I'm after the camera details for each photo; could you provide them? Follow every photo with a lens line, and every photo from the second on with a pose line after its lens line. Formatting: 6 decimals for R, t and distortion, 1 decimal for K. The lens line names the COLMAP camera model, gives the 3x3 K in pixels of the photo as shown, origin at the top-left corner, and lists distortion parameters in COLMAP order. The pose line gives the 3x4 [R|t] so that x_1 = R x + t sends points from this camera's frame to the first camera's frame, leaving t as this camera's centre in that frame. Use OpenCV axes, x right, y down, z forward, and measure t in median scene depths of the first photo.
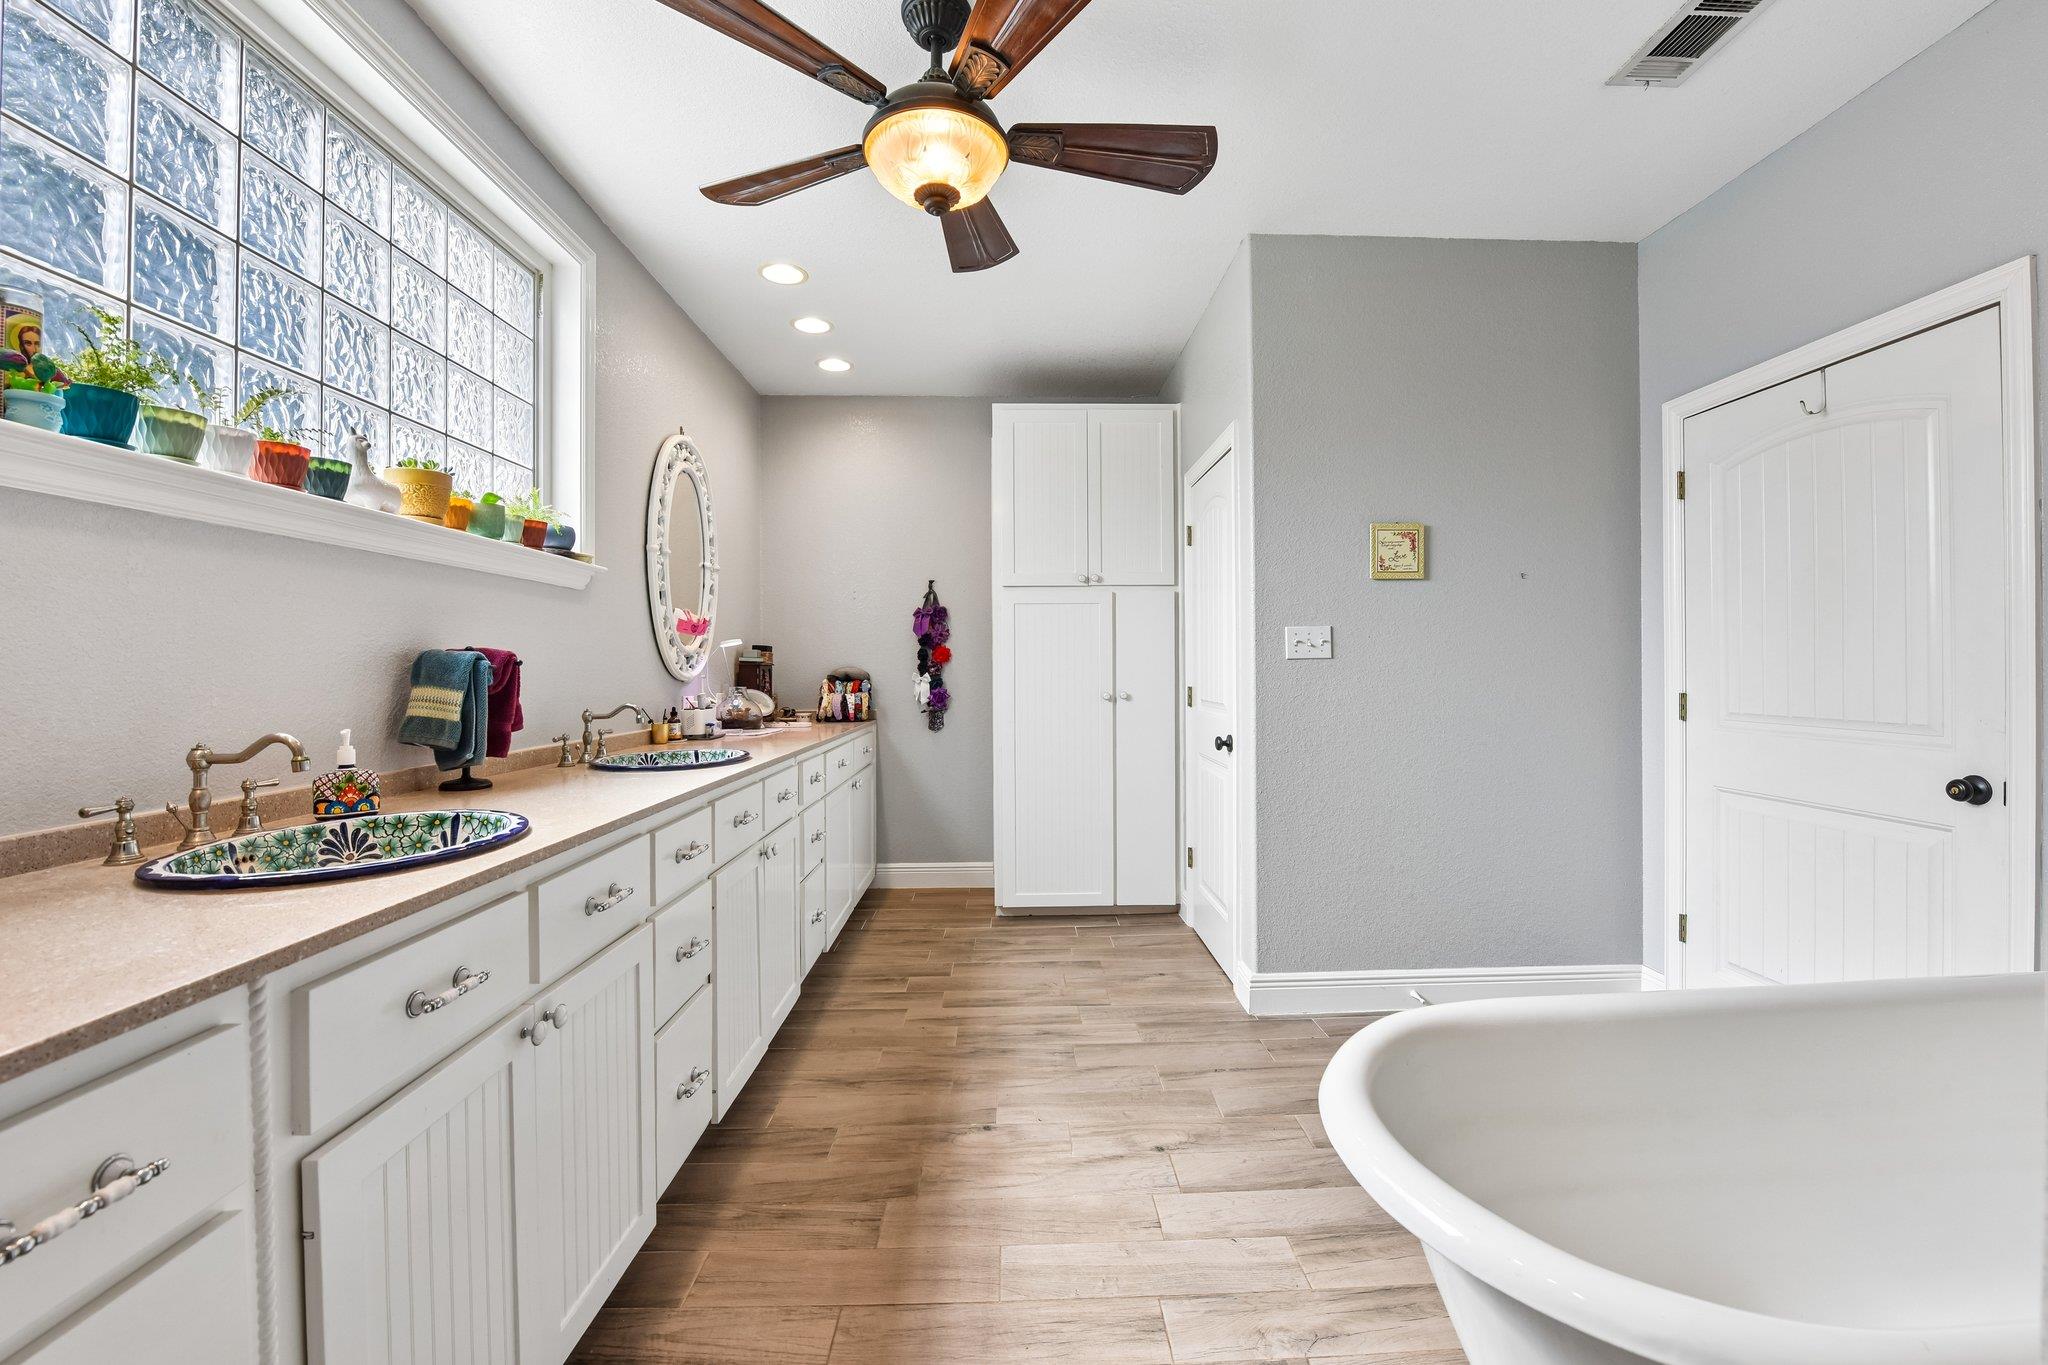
lens RADIAL K [[844.7, 0, 1036.7], [0, 844.7, 673.9], [0, 0, 1]] dist [-0.000936, -0.008513]
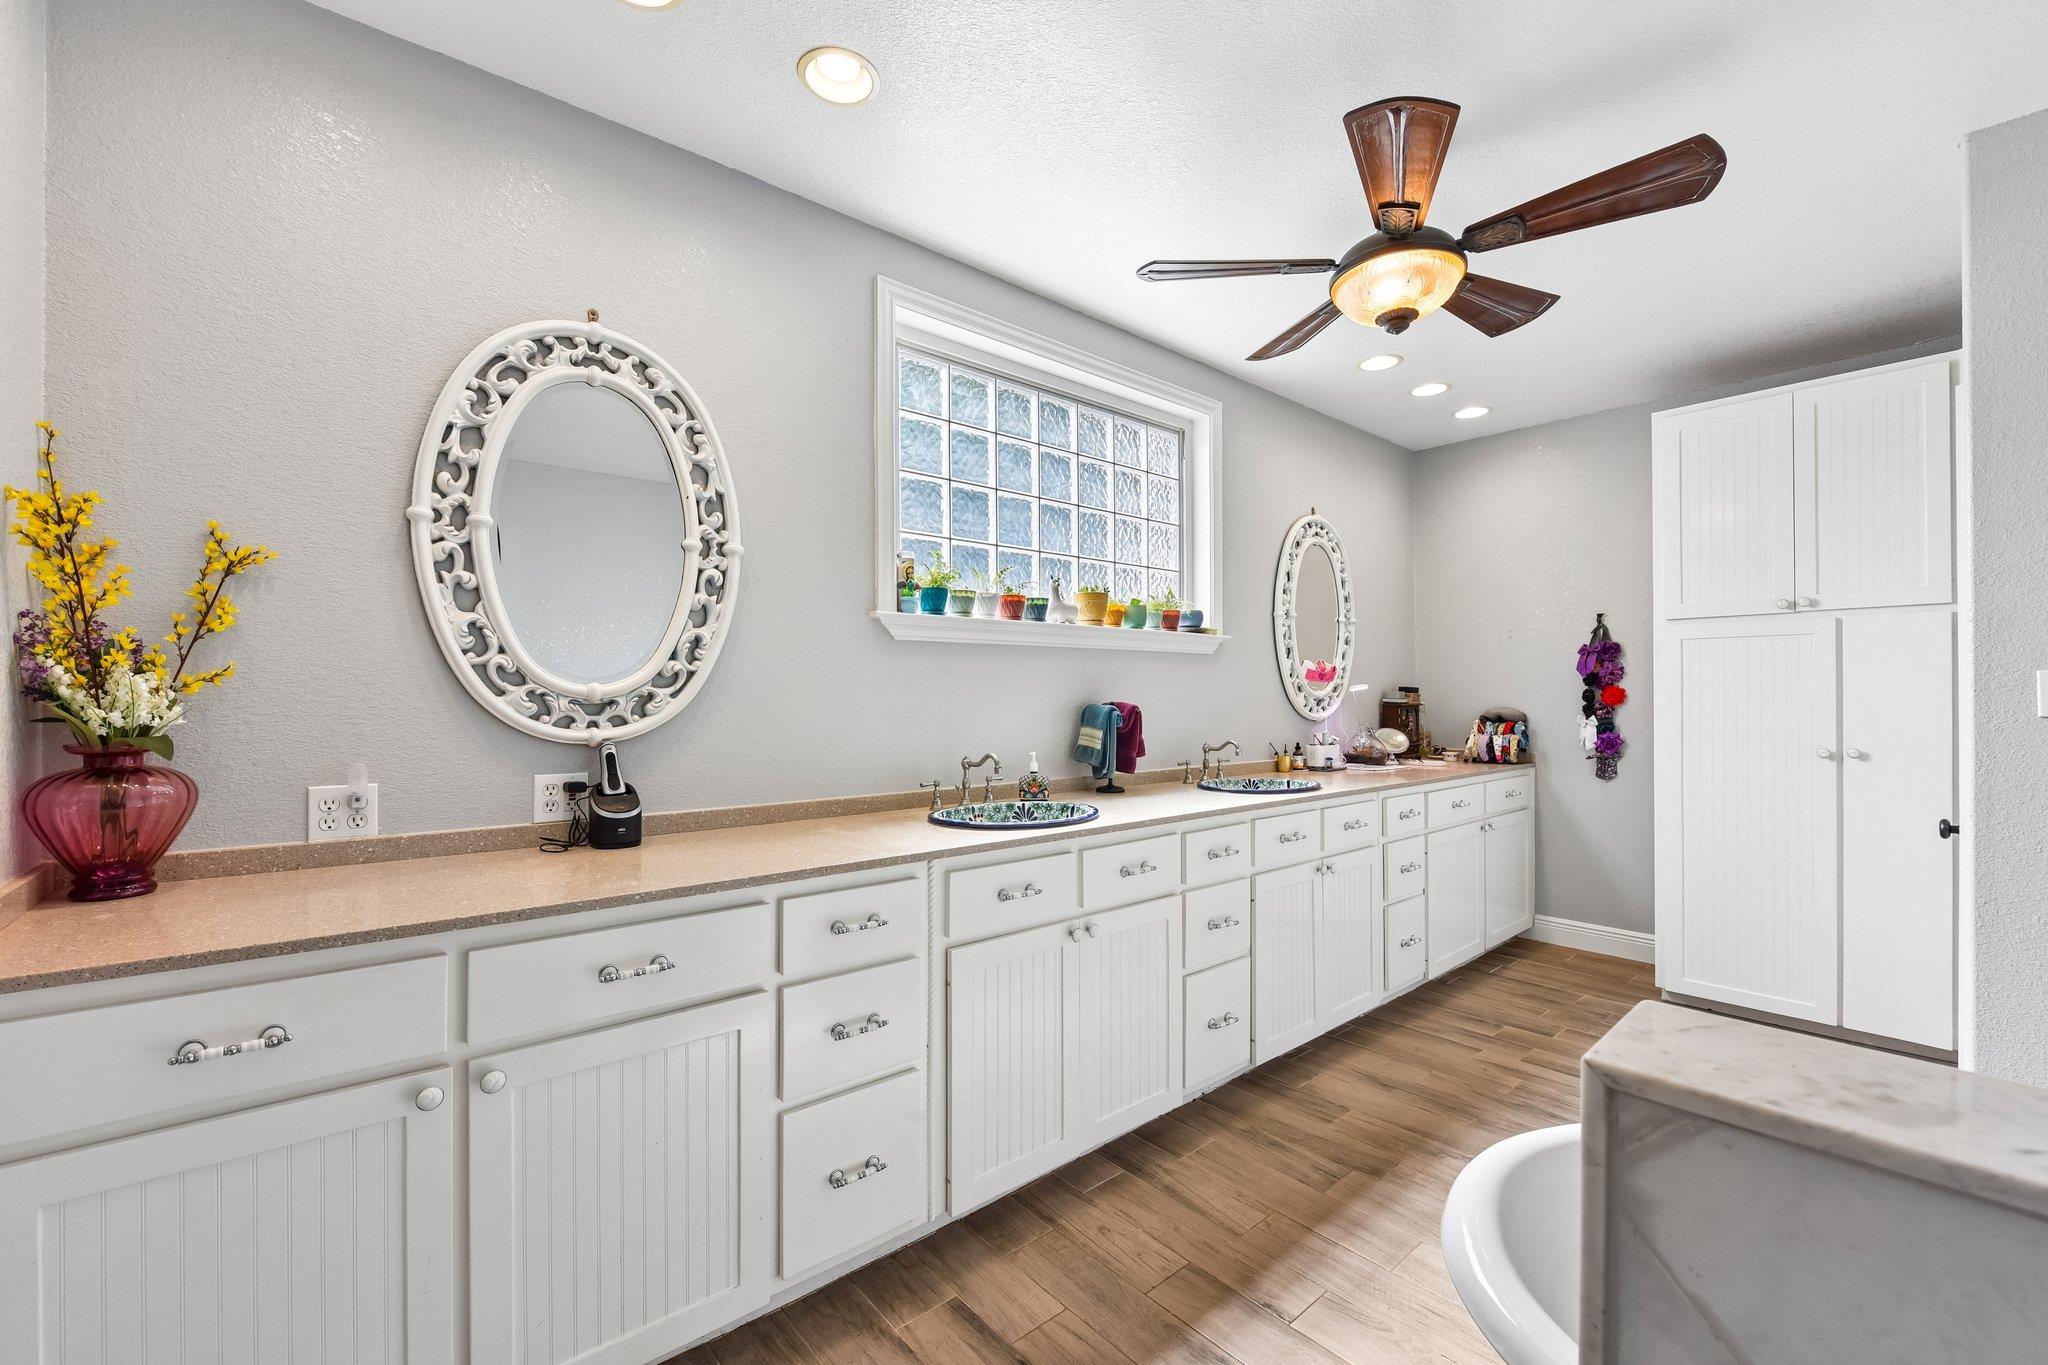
lens RADIAL K [[837.6, 0, 1022.2], [0, 837.6, 689.1], [0, 0, 1]] dist [-0.000482, -0.000125]
pose [[0.628448, -0.002372, -0.777848, 0.310422], [-0.007091, 0.999936, -0.008779, -0.029020], [0.777819, 0.011032, 0.628391, -0.080697]]
